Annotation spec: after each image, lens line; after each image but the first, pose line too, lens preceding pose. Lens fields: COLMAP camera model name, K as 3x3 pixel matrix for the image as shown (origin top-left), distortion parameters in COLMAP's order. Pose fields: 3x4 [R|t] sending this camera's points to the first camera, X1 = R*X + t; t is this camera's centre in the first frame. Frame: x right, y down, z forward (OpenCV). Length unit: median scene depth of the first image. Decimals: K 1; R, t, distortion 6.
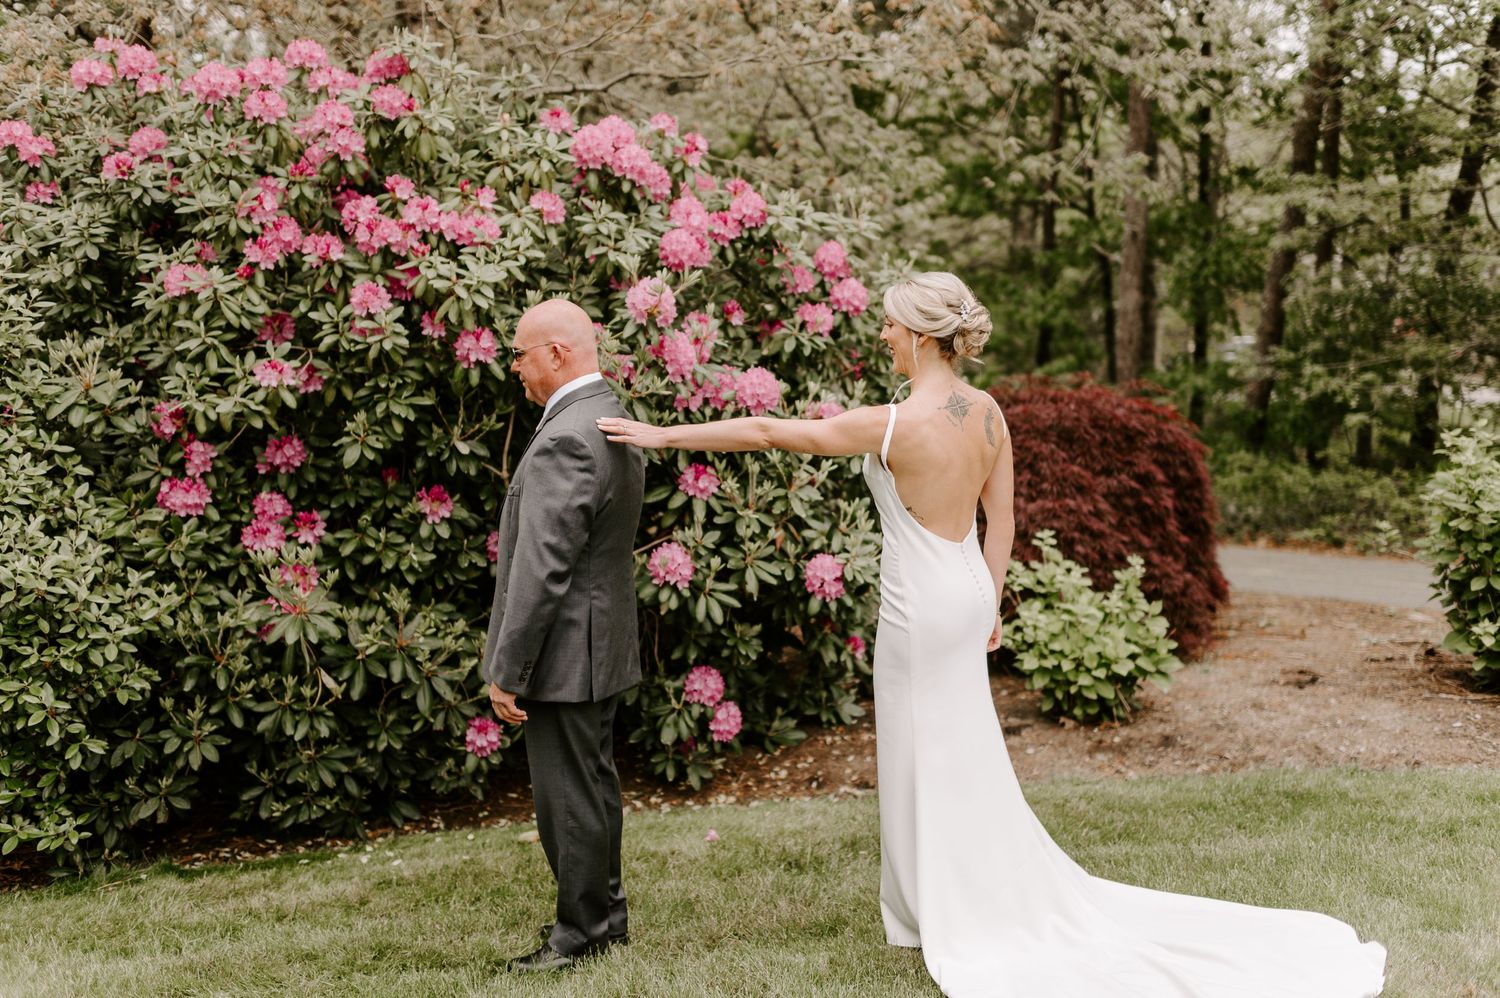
lens RADIAL K [[1483.5, 0, 750.0], [0, 1483.5, 499.0], [0, 0, 1]] dist [0.008796, 0.008703]
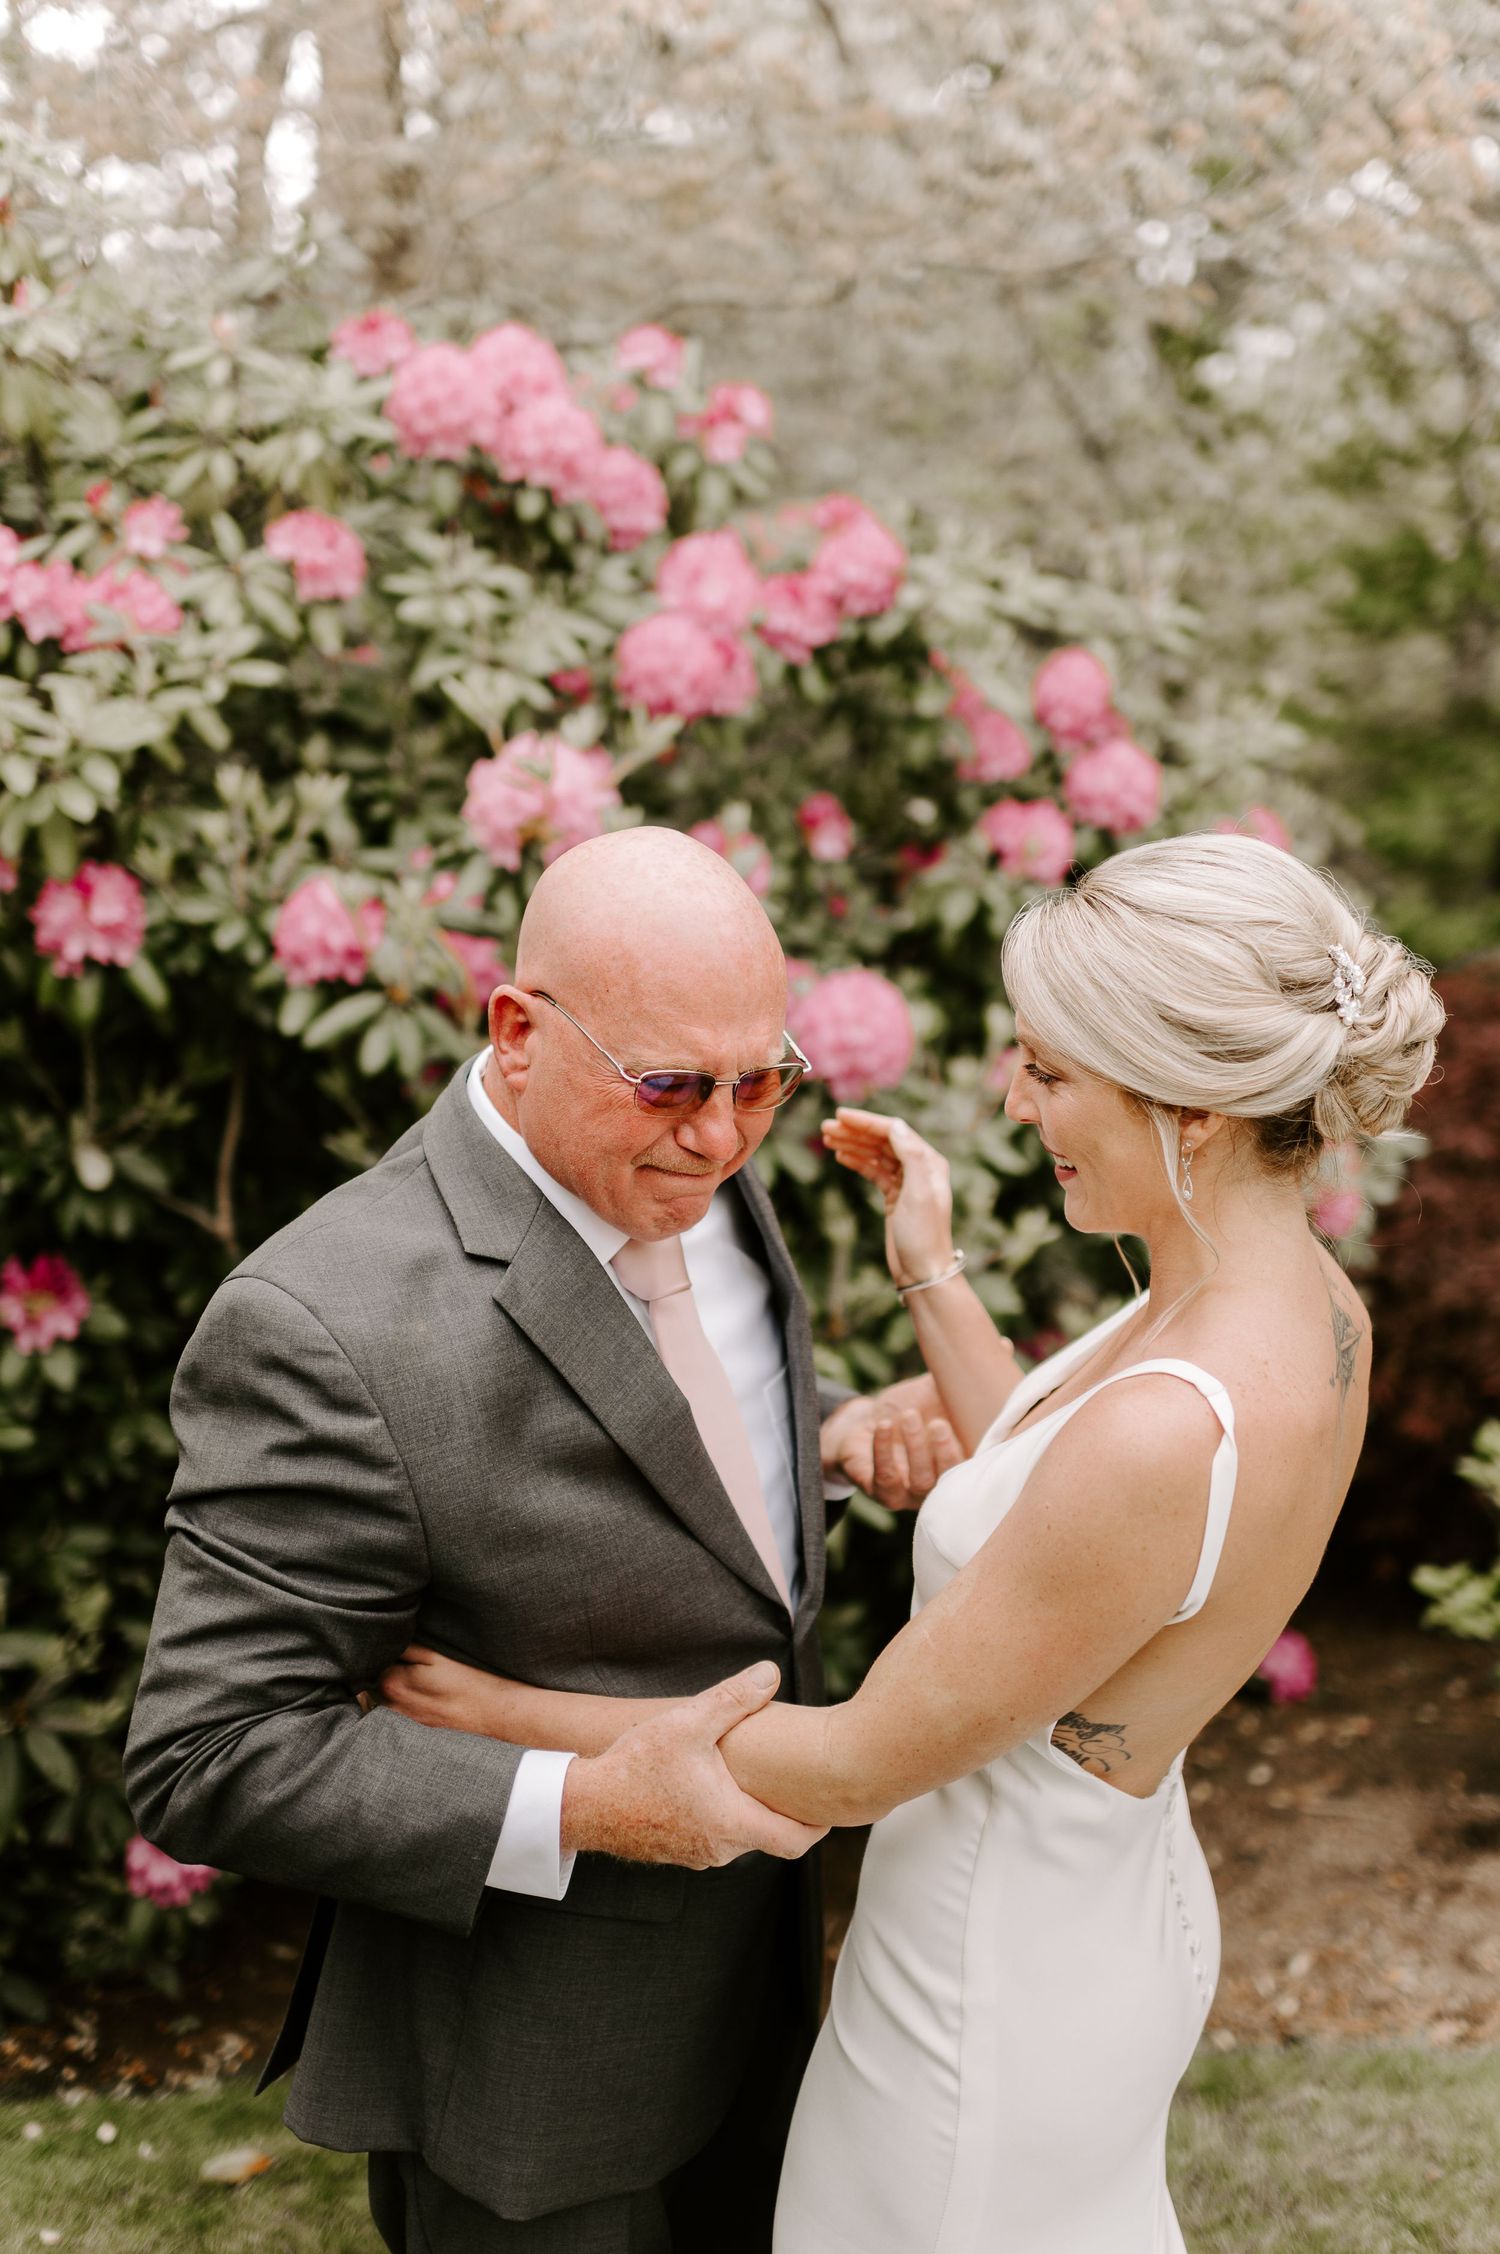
lens RADIAL K [[2229.2, 0, 750.0], [0, 2229.2, 1127.0], [0, 0, 1]] dist [0.008796, 0.008703]
pose [[0.992549, 0.027250, -0.118759, 0.048024], [-0.024204, 0.999342, 0.027012, -0.063515], [0.119417, -0.023936, 0.992556, 0.417045]]
